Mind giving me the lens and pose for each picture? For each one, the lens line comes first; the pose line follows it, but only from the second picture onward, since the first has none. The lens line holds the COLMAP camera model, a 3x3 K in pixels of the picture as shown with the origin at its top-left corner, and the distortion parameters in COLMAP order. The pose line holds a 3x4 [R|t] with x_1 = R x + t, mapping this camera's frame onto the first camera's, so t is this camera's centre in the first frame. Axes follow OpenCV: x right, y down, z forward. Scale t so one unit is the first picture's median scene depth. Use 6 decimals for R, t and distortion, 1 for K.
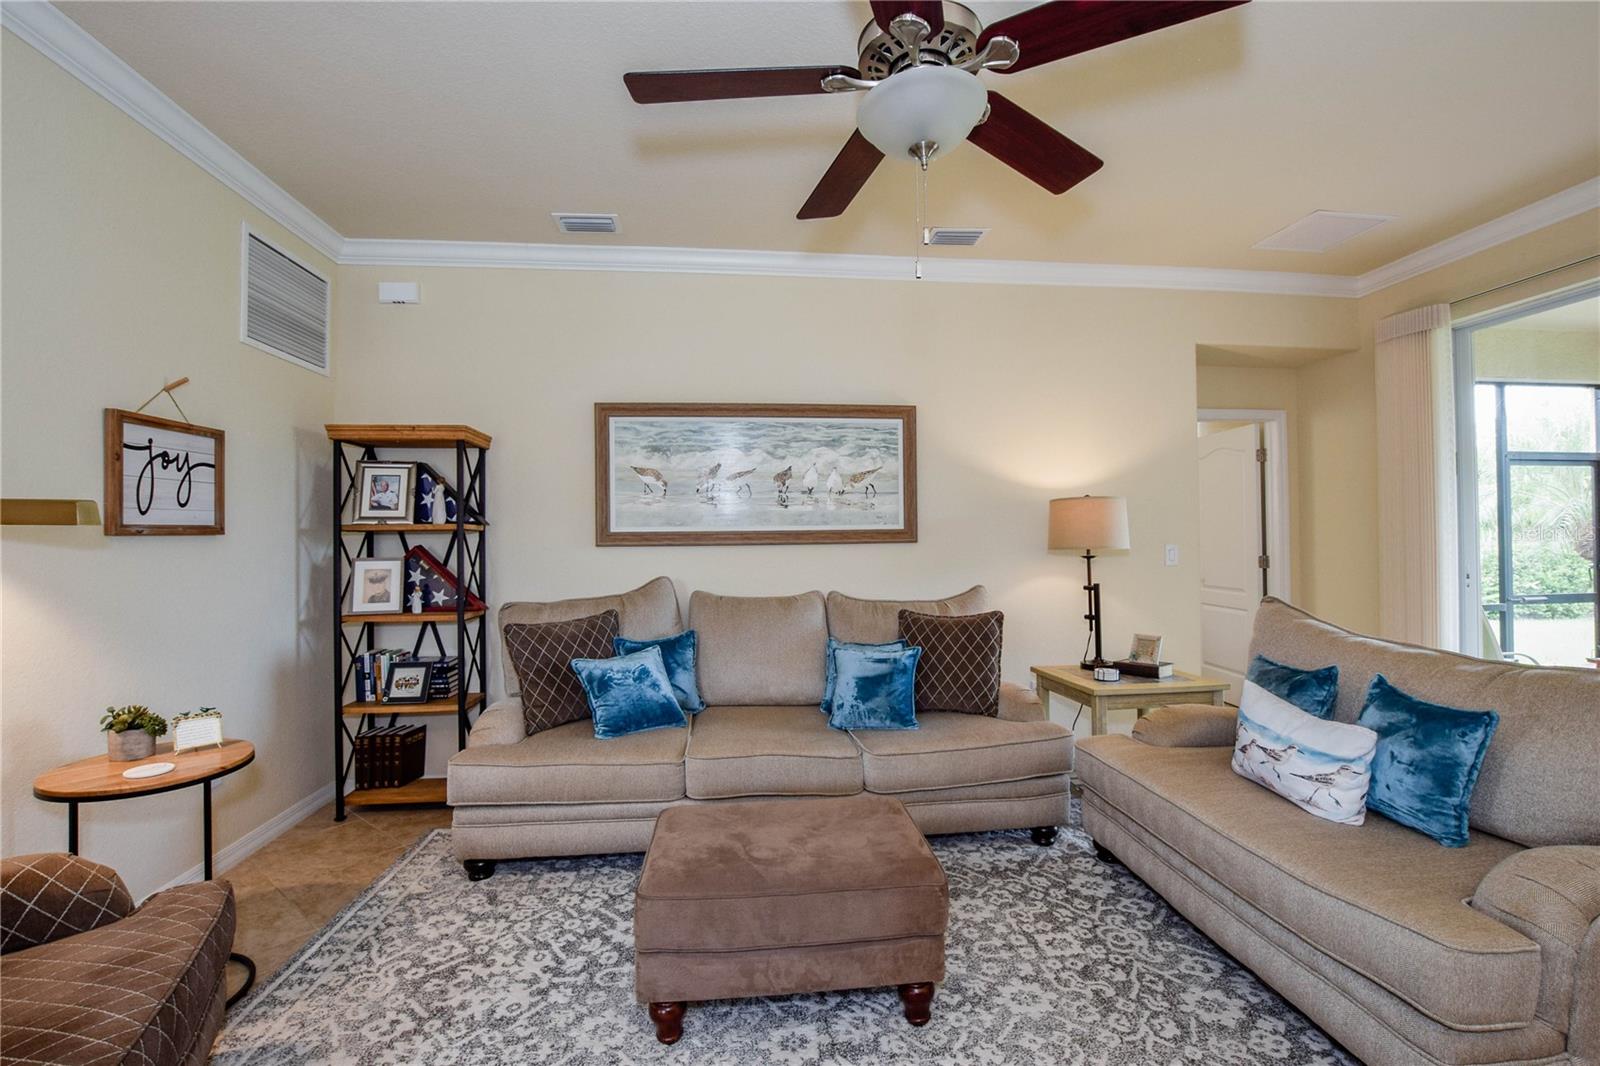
lens RADIAL K [[709.0, 0, 811.7], [0, 709.0, 531.5], [0, 0, 1]] dist [-0.031623, 0.005510]
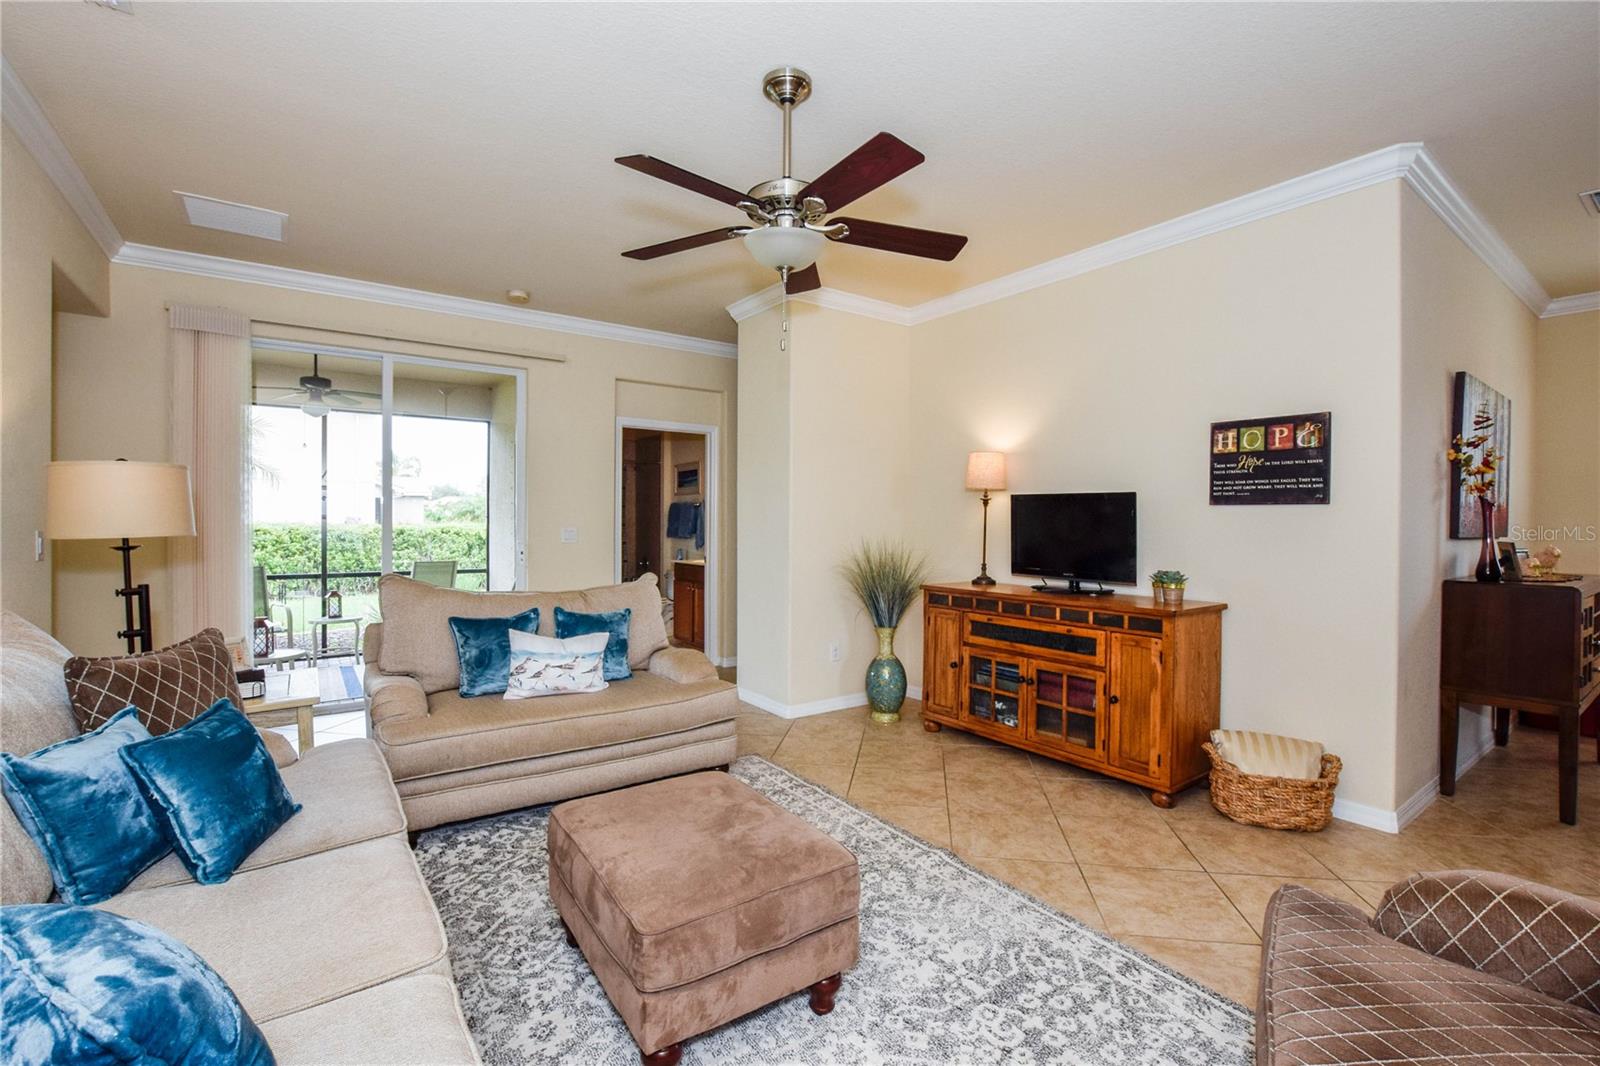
lens RADIAL K [[709.0, 0, 810.6], [0, 709.0, 534.4], [0, 0, 1]] dist [-0.031623, 0.005510]
pose [[-0.487623, -0.006565, 0.873030, -0.556356], [-0.009329, 0.999954, 0.002309, 0.015366], [-0.873004, -0.007018, -0.487662, 0.777725]]
